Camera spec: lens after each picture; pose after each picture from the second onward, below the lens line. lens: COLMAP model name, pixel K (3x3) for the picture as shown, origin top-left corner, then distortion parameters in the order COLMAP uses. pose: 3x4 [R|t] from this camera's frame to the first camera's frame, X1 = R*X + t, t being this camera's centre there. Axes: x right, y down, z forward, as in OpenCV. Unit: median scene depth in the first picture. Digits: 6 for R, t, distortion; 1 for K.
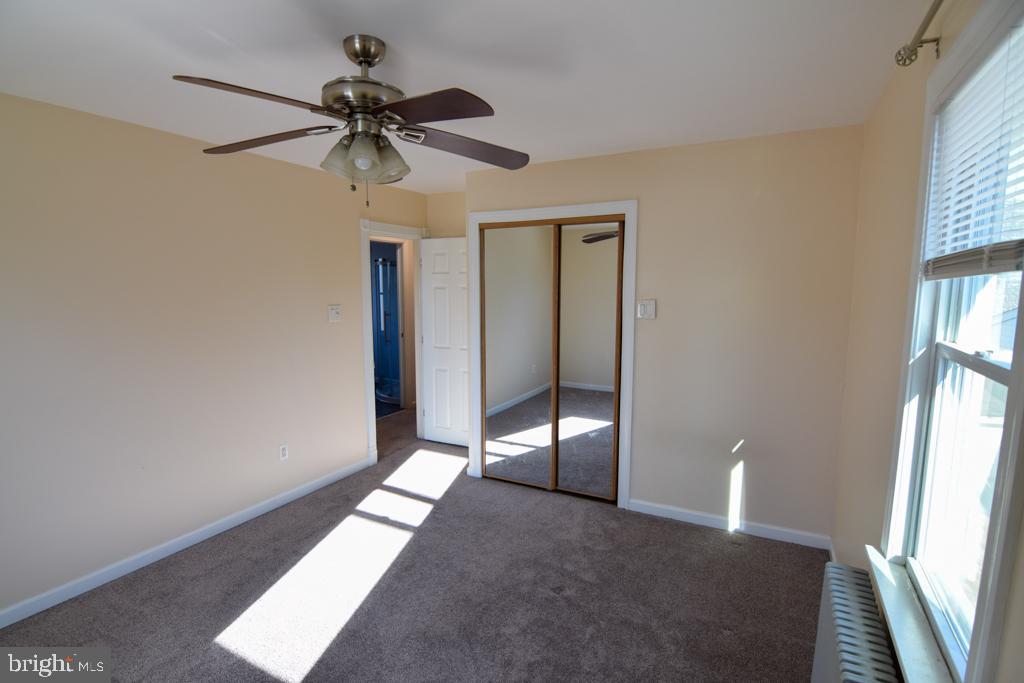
lens RADIAL K [[504.9, 0, 508.9], [0, 504.9, 347.3], [0, 0, 1]] dist [-0.016093, -0.001207]
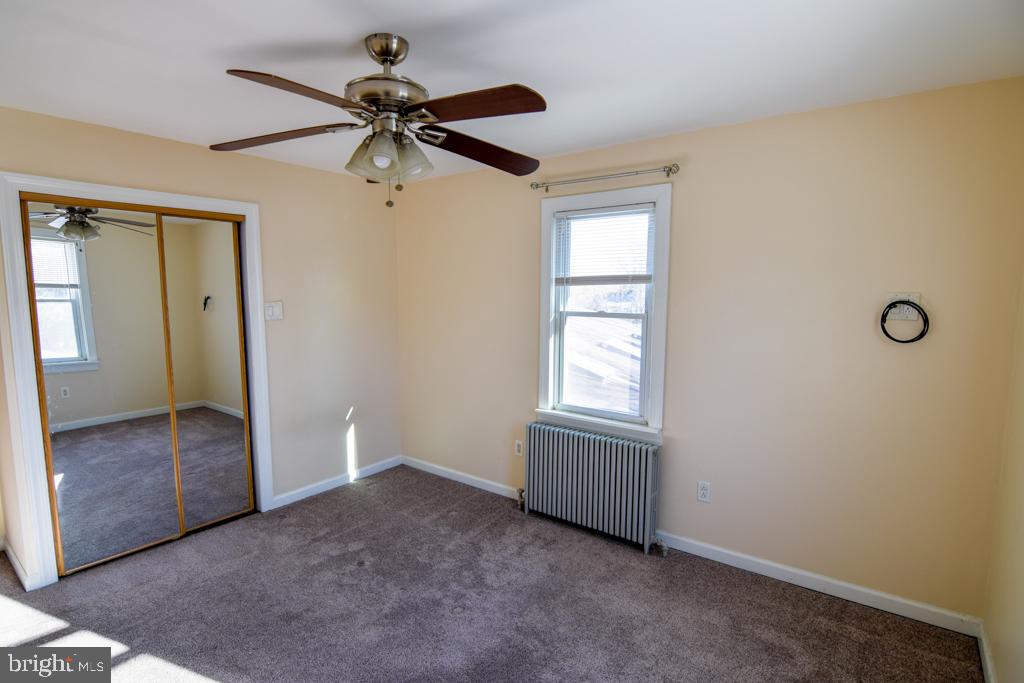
lens RADIAL K [[523.0, 0, 512.6], [0, 523.0, 349.6], [0, 0, 1]] dist [-0.014950, -0.001527]
pose [[0.146187, -0.115443, 0.982498, -0.751062], [0.118059, 0.988106, 0.098536, -0.044515], [-0.982187, 0.101588, 0.158078, 0.361031]]
